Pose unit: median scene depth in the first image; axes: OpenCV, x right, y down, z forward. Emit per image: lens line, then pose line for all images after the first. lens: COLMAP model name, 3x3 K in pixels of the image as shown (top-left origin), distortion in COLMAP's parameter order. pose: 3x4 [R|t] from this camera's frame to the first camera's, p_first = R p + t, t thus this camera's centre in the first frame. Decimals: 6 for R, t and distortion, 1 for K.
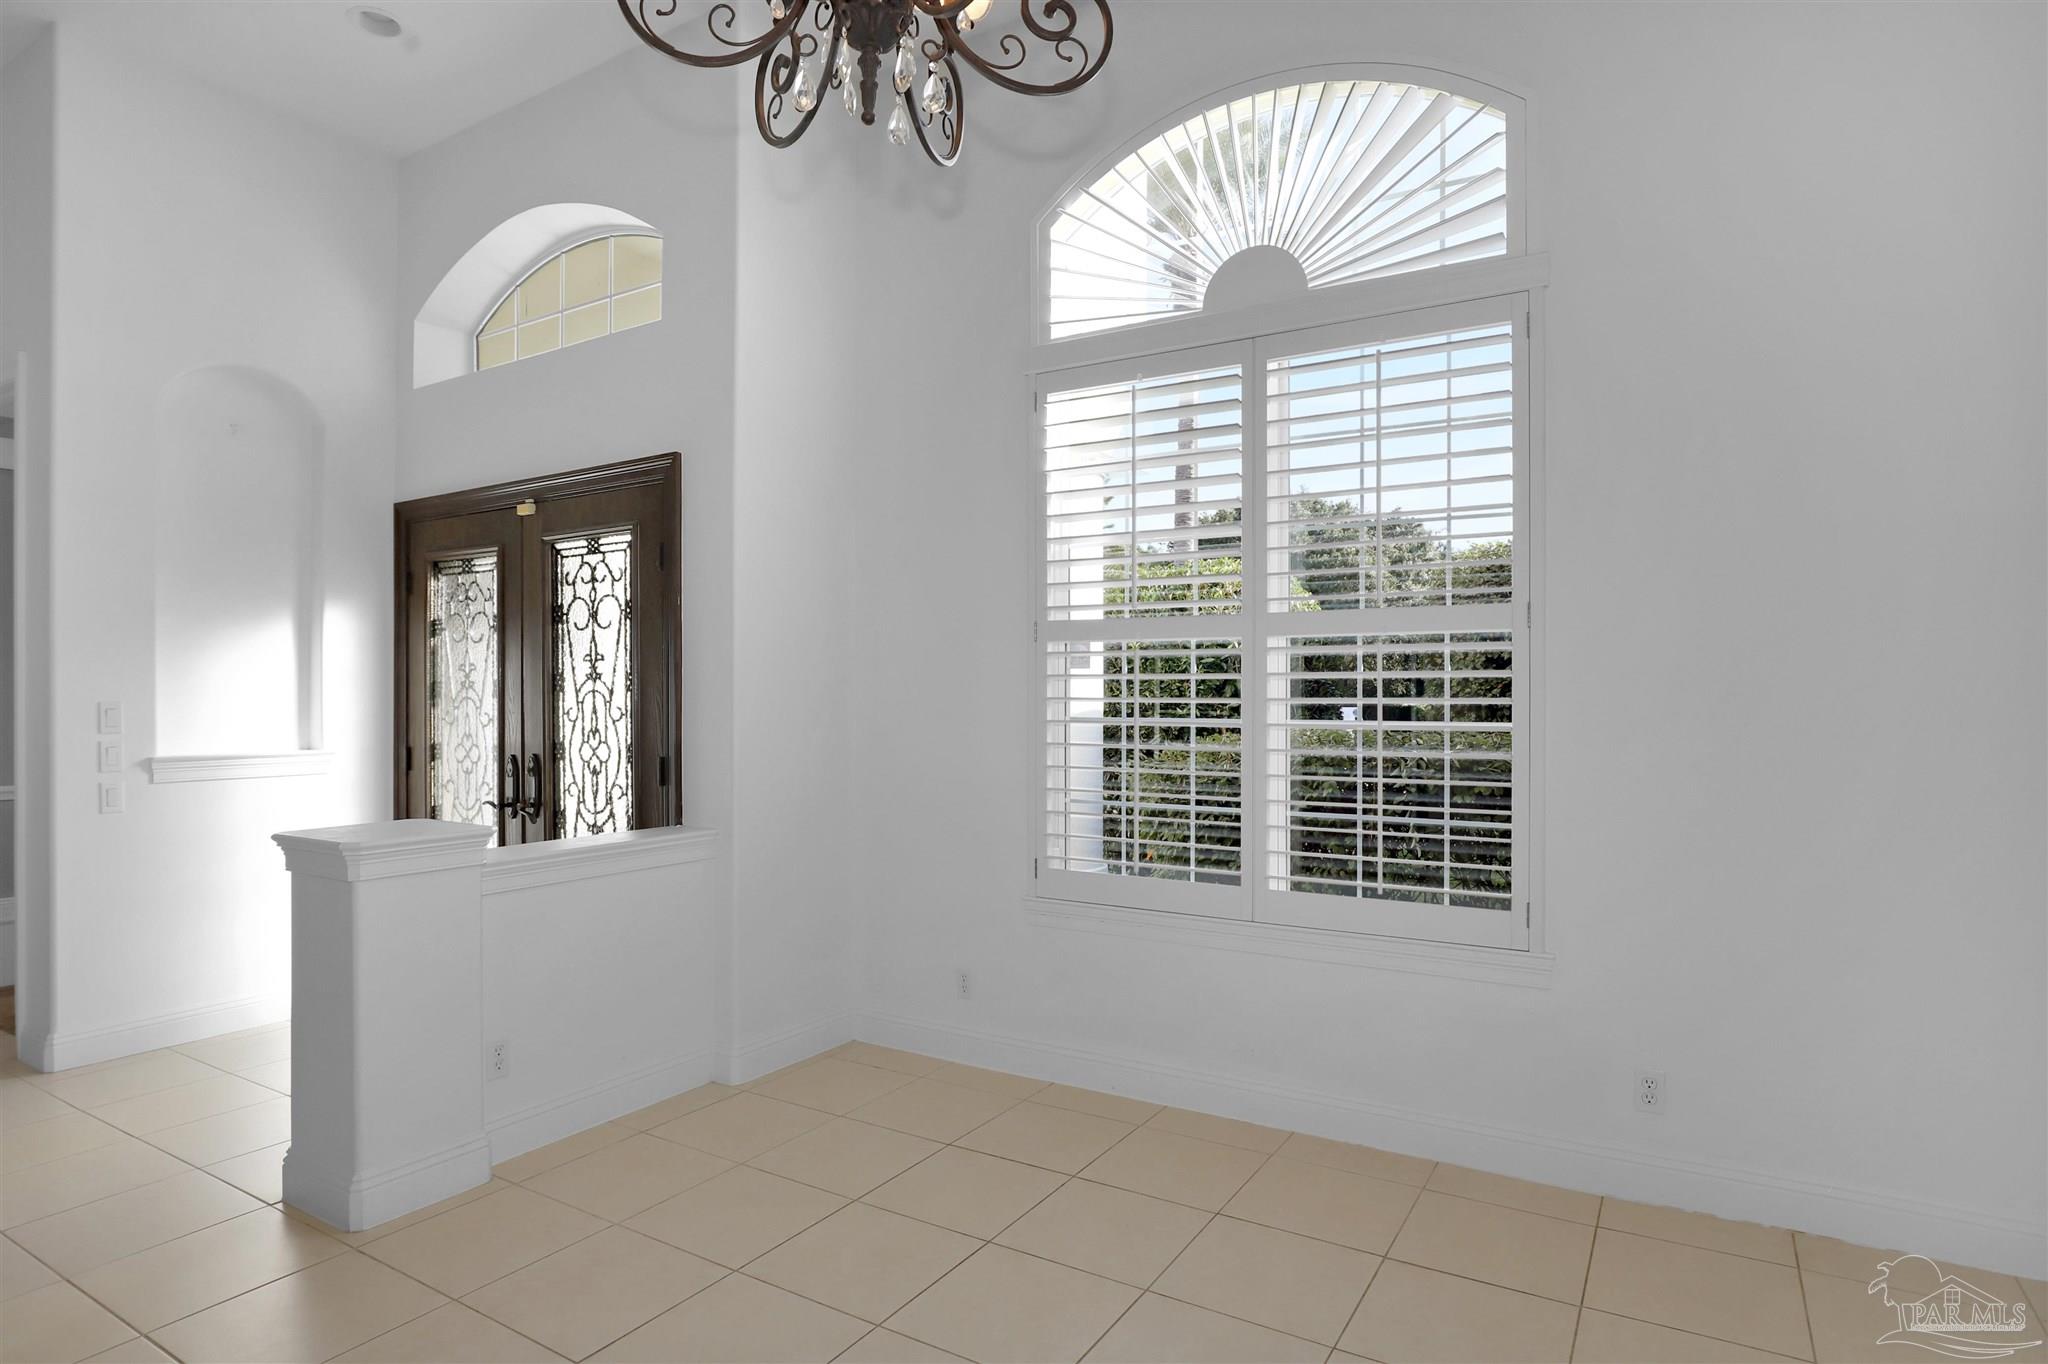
lens RADIAL K [[1103.0, 0, 1016.0], [0, 1103.0, 678.6], [0, 0, 1]] dist [-0.002666, -0.000504]
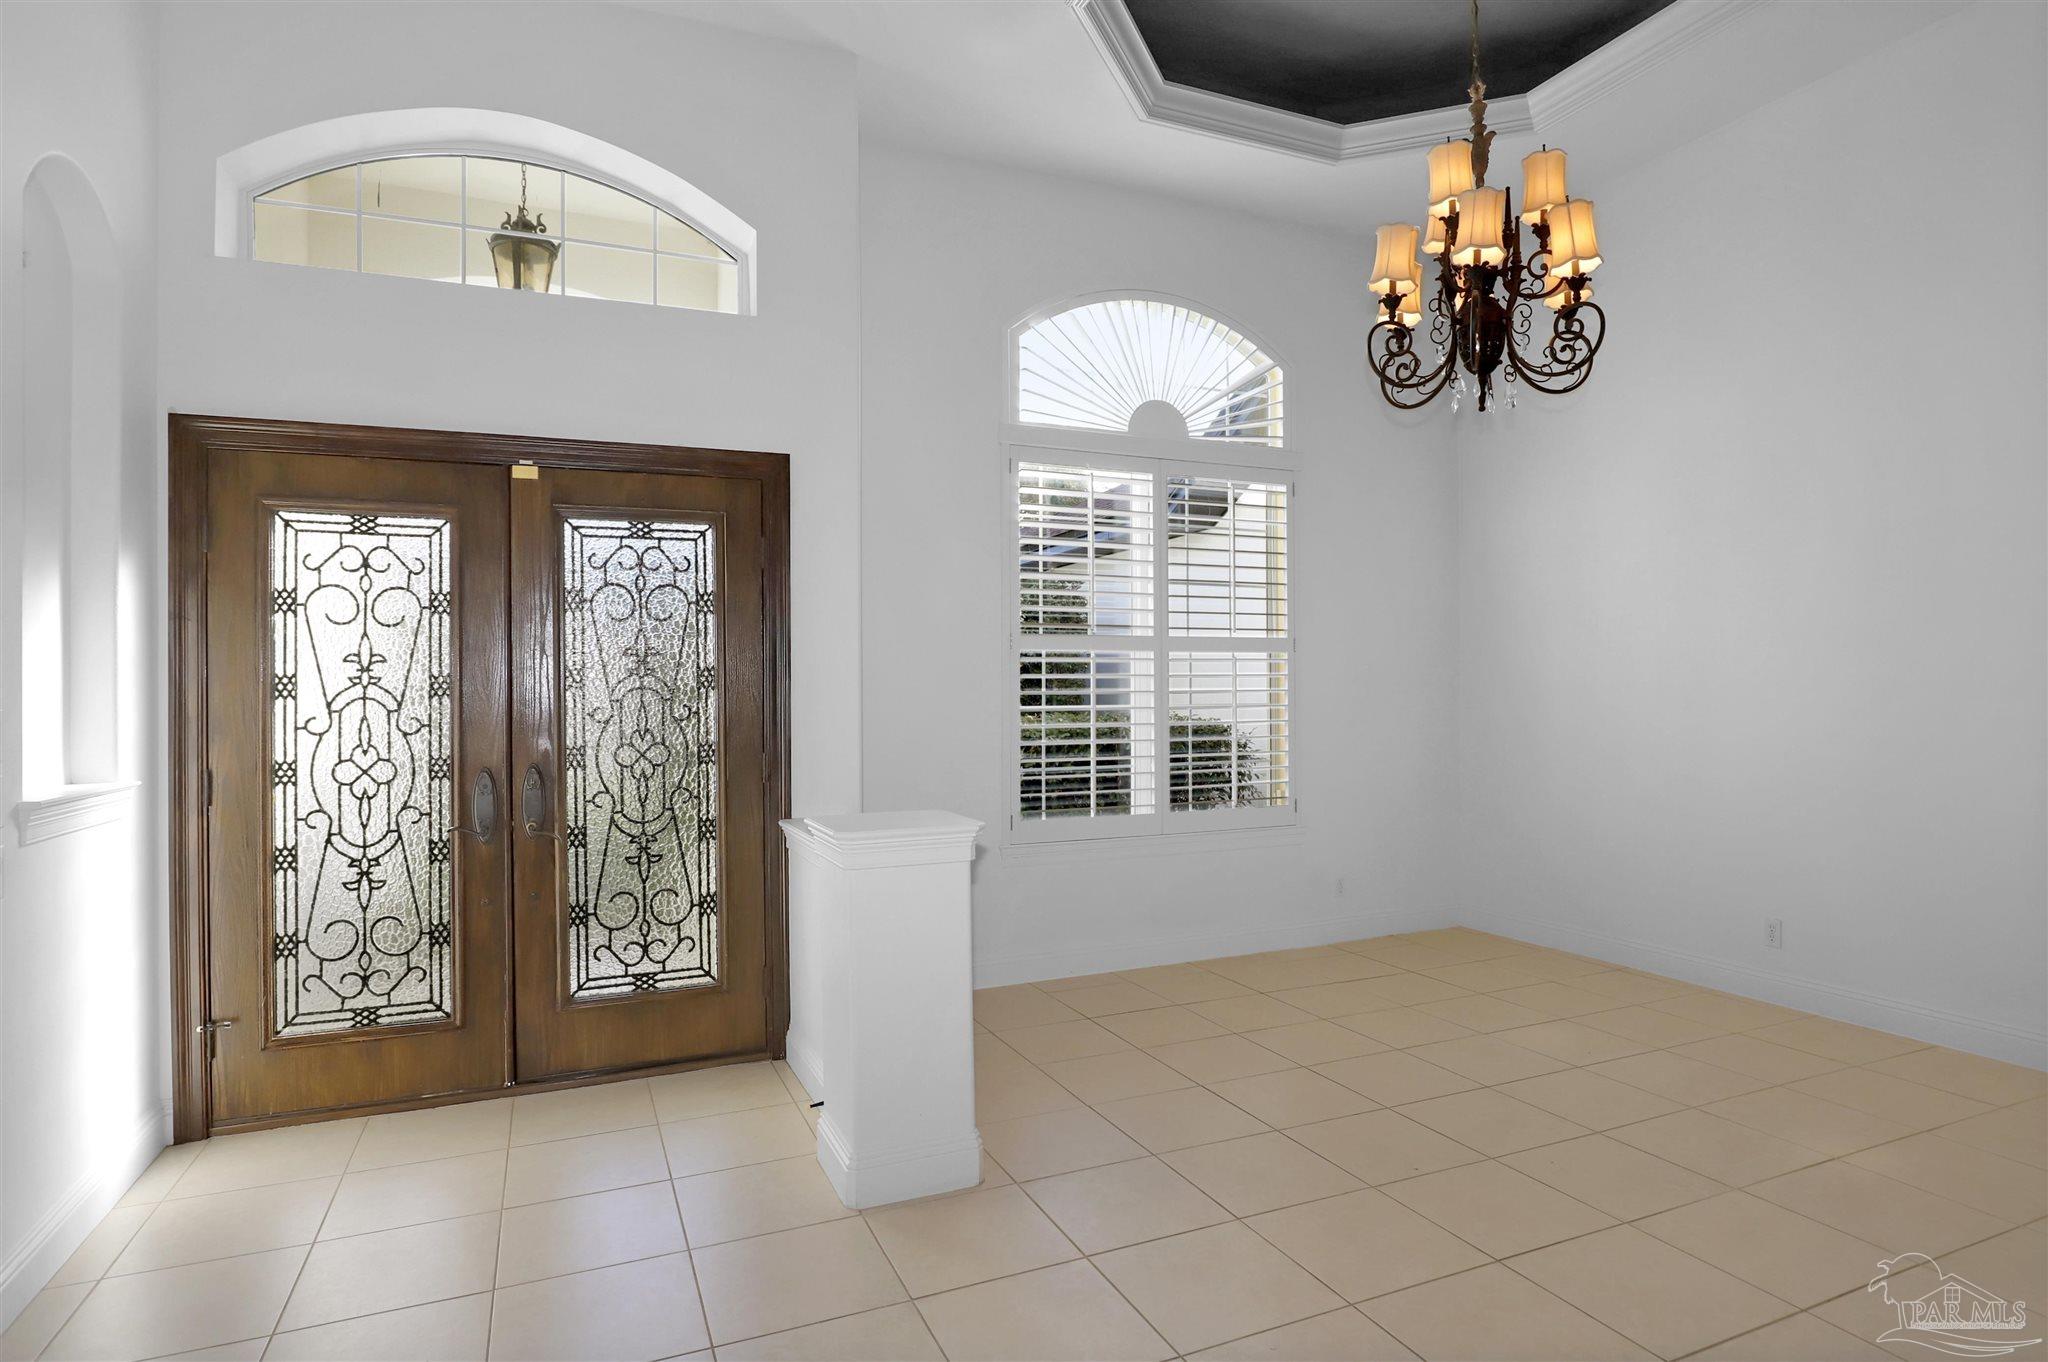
lens RADIAL K [[1103.0, 0, 1016.6], [0, 1103.0, 687.6], [0, 0, 1]] dist [-0.002666, -0.000504]
pose [[0.568184, -0.001330, 0.822901, -0.957979], [0.004668, 0.999988, -0.001607, 0.013792], [-0.822889, 0.004754, 0.568183, 0.225794]]
